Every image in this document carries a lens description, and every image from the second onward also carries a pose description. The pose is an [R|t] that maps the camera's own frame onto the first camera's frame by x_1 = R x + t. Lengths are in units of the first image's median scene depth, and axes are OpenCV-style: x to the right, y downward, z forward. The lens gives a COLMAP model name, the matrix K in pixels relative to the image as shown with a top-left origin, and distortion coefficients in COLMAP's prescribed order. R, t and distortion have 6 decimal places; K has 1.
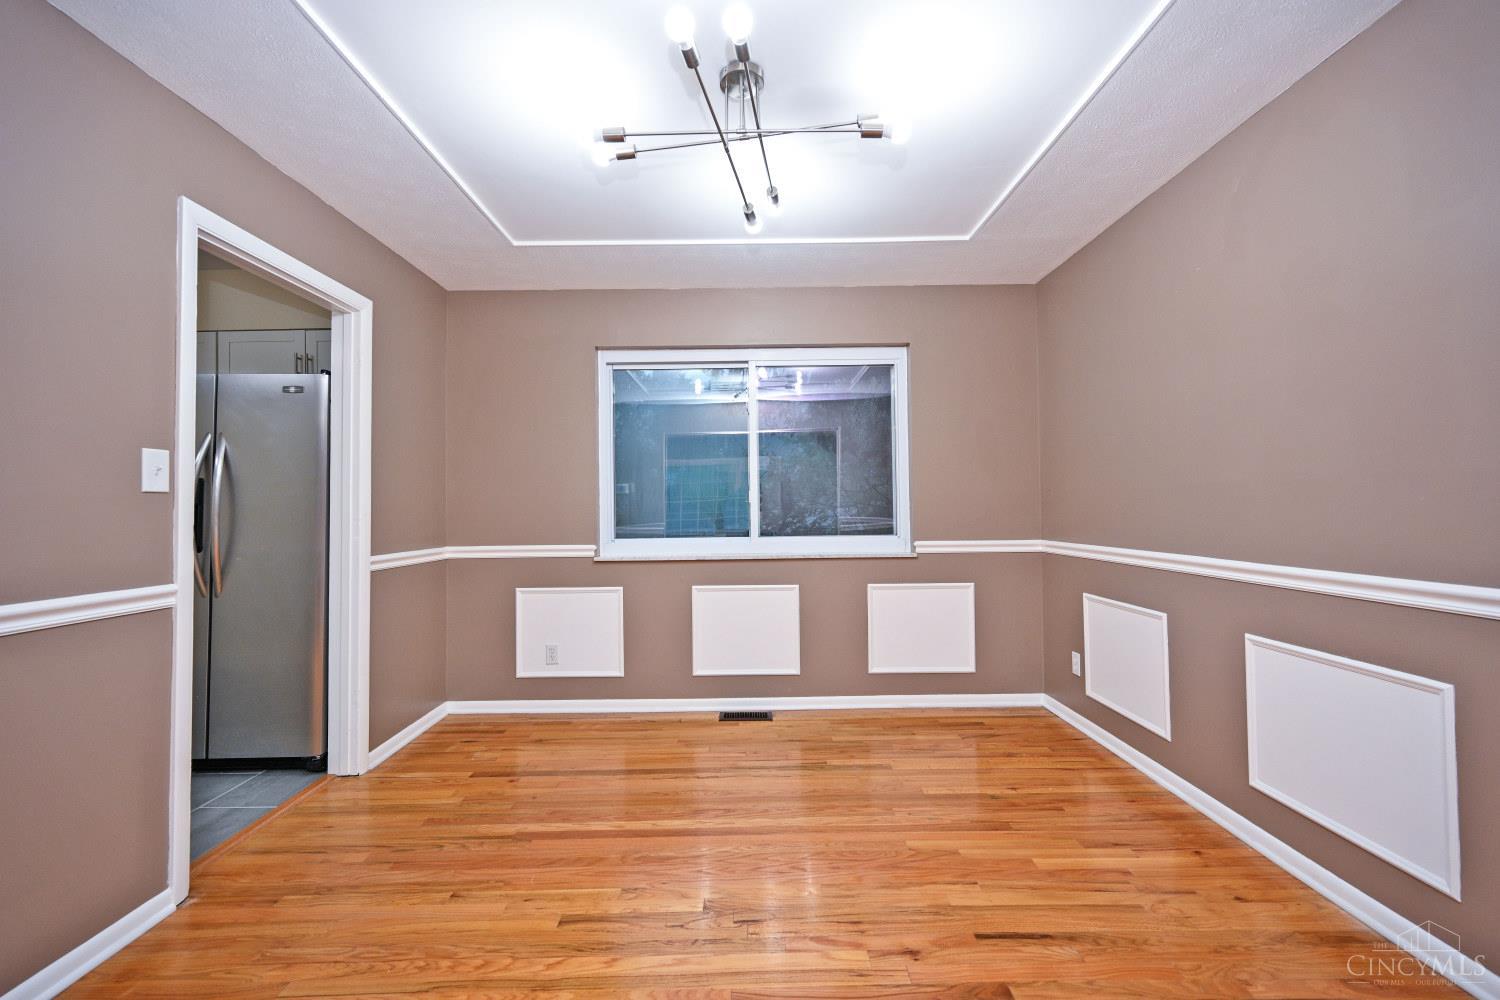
lens RADIAL K [[616.9, 0, 755.2], [0, 616.9, 493.0], [0, 0, 1]] dist [0.000229, 0.000023]
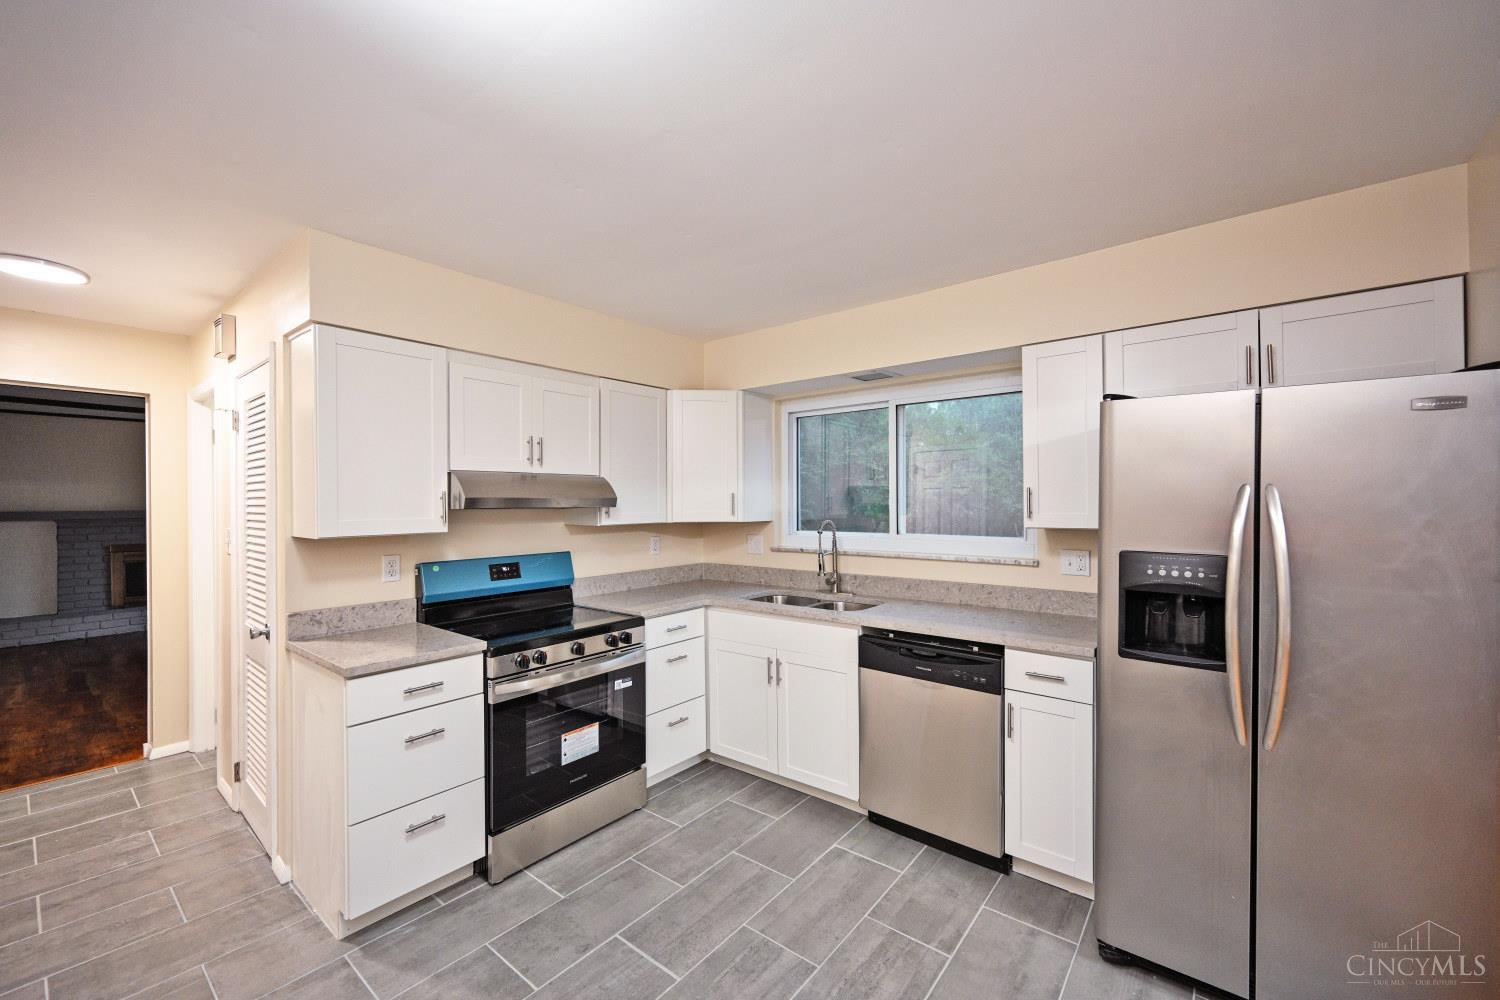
lens RADIAL K [[603.7, 0, 752.6], [0, 603.7, 501.7], [0, 0, 1]] dist [0.002134, 0.000085]
pose [[0.771072, 0.011431, -0.636645, -0.874167], [0.010021, 0.999497, 0.030083, -0.103406], [0.636669, -0.029576, 0.770570, 0.203579]]
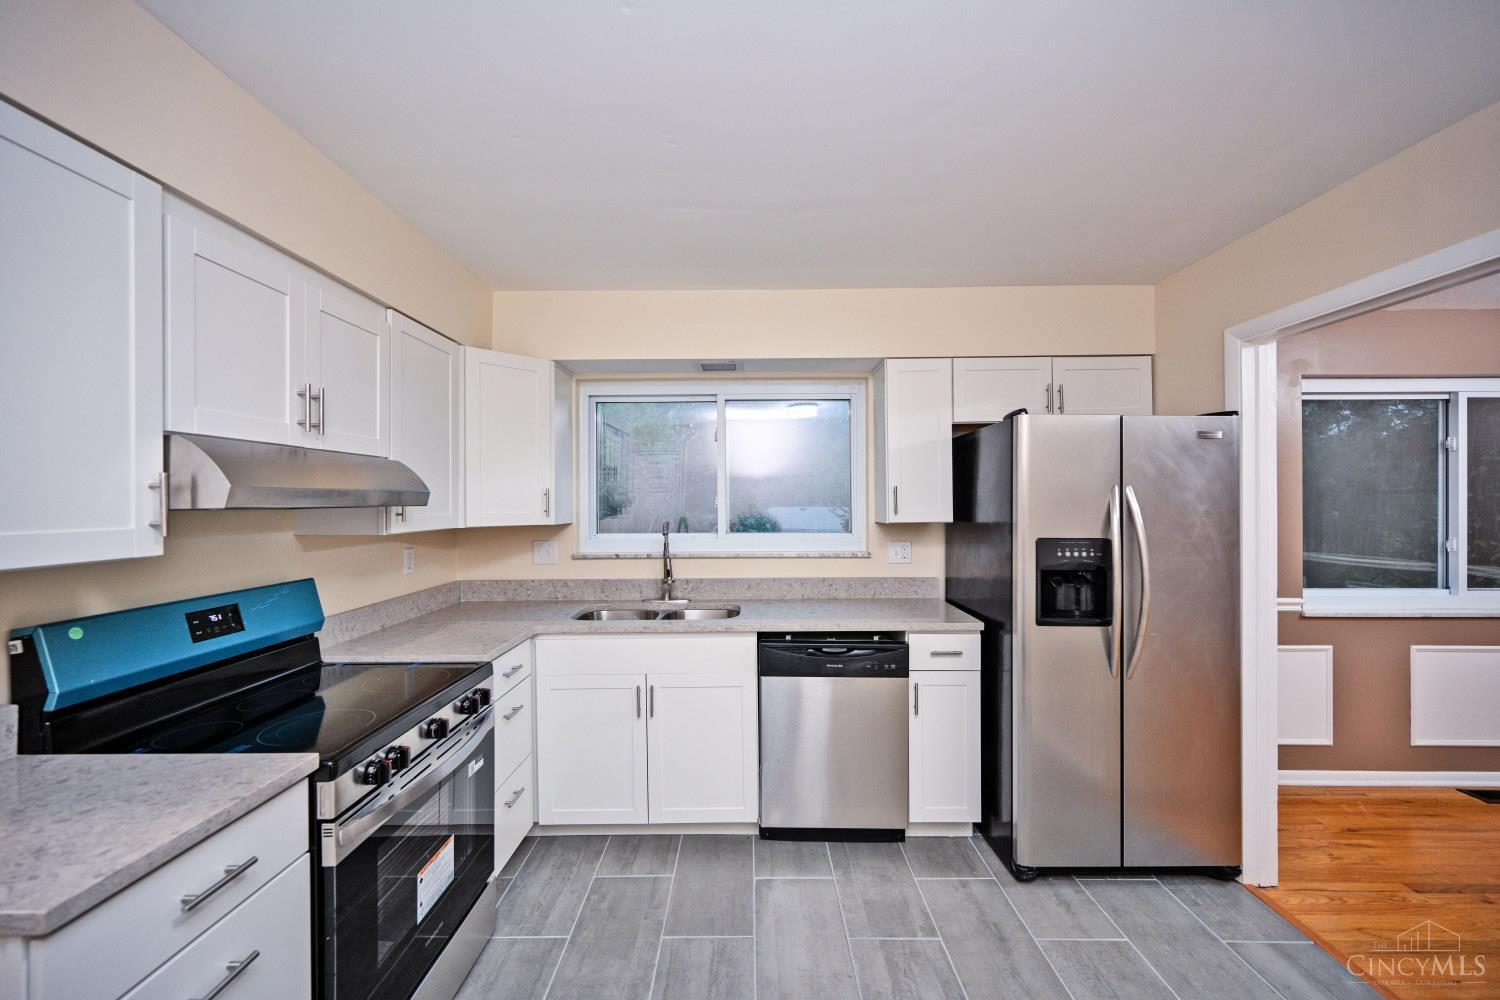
lens RADIAL K [[589.7, 0, 749.8], [0, 589.7, 502.5], [0, 0, 1]] dist [0.000395, 0.000332]
pose [[0.999778, 0.010542, -0.018226, -1.363092], [-0.010036, 0.999568, 0.027633, -0.090894], [0.018510, -0.027444, 0.999452, 0.179146]]
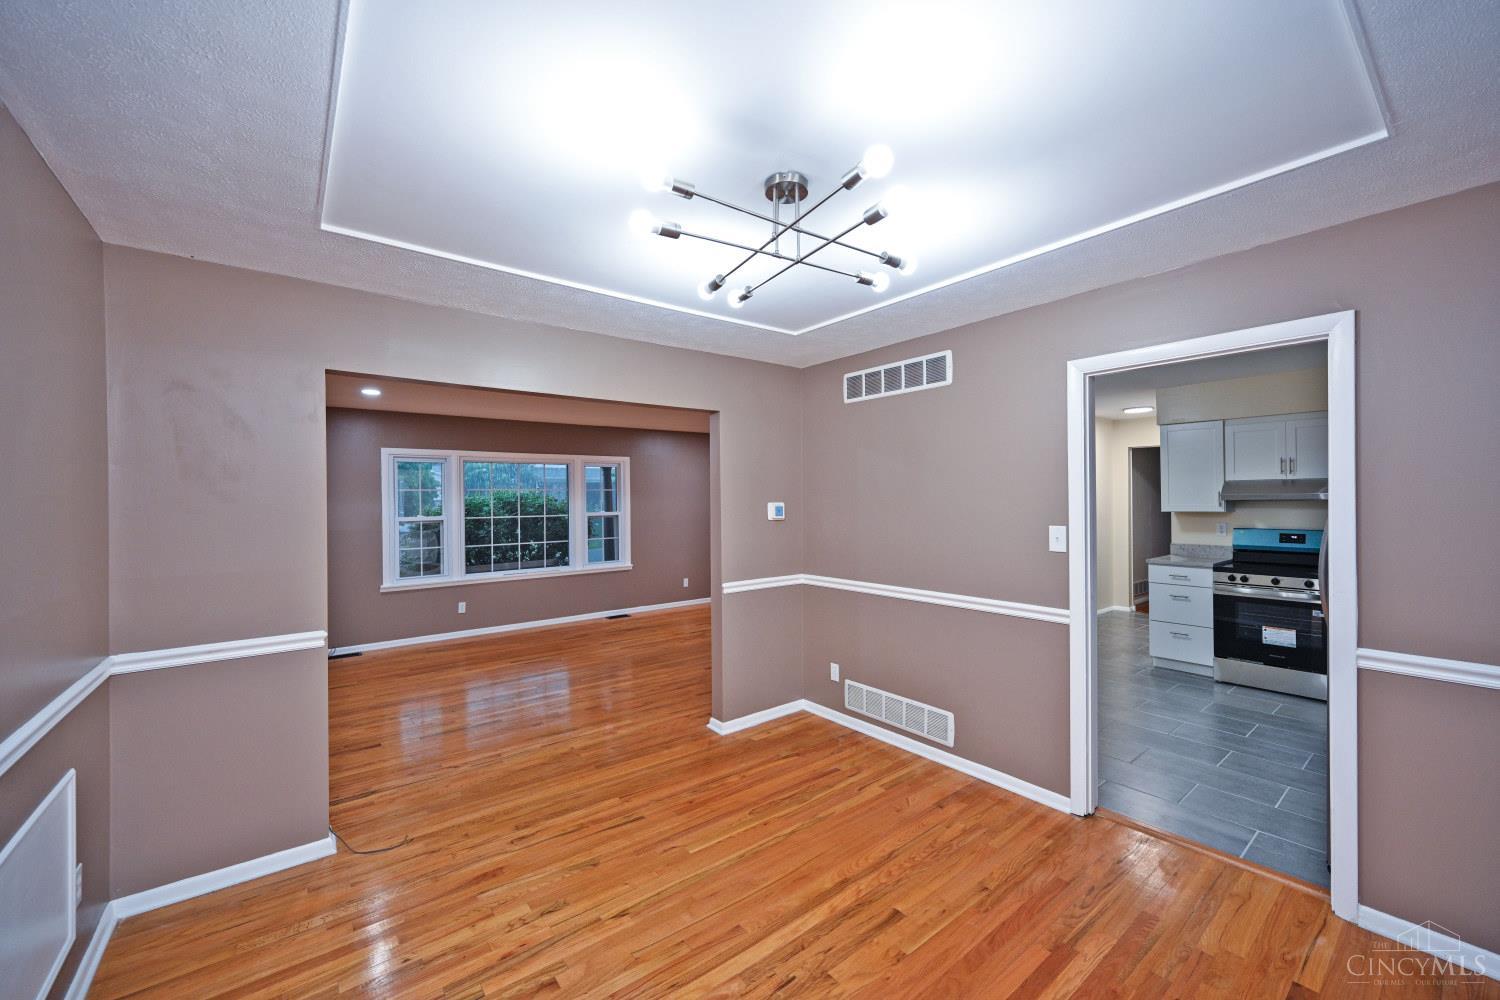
lens RADIAL K [[590.0, 0, 752.6], [0, 590.0, 495.9], [0, 0, 1]] dist [0.000795, -0.000073]
pose [[-0.791530, 0.015950, -0.610922, 0.421996], [0.033785, 0.999273, -0.017684, -0.099806], [0.610195, -0.034637, -0.791494, 1.160692]]
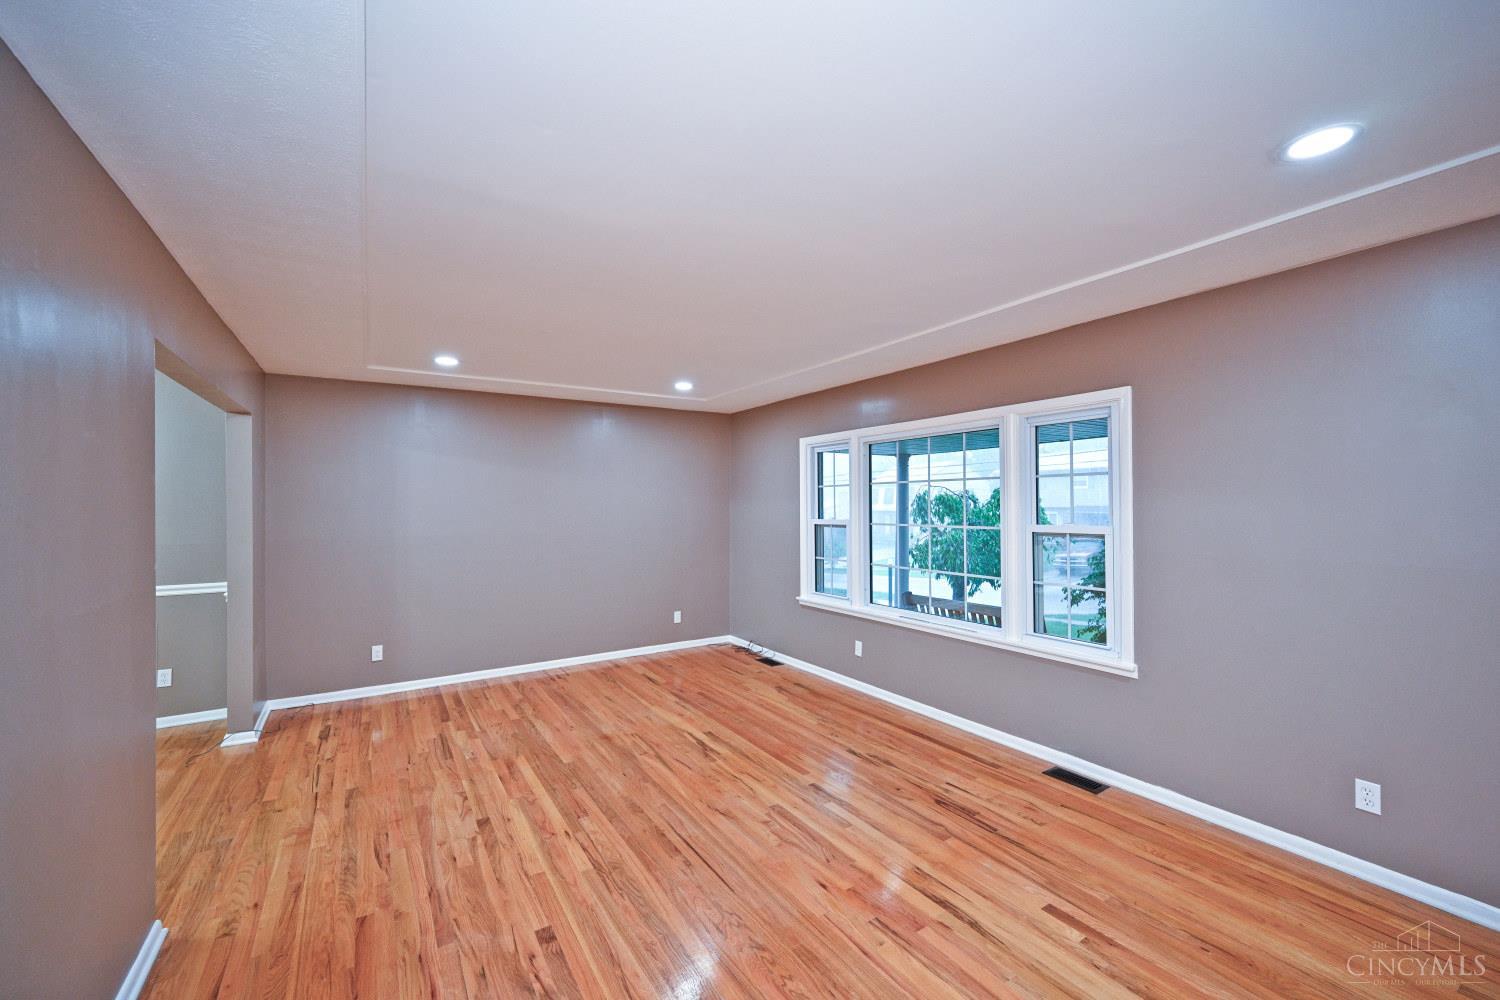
lens RADIAL K [[603.7, 0, 752.6], [0, 603.7, 501.7], [0, 0, 1]] dist [0.002134, 0.000085]
pose [[-0.526366, 0.020200, 0.850018, -1.417911], [-0.006807, 0.999586, -0.027969, -0.103240], [-0.850231, -0.020508, -0.526011, -0.273347]]
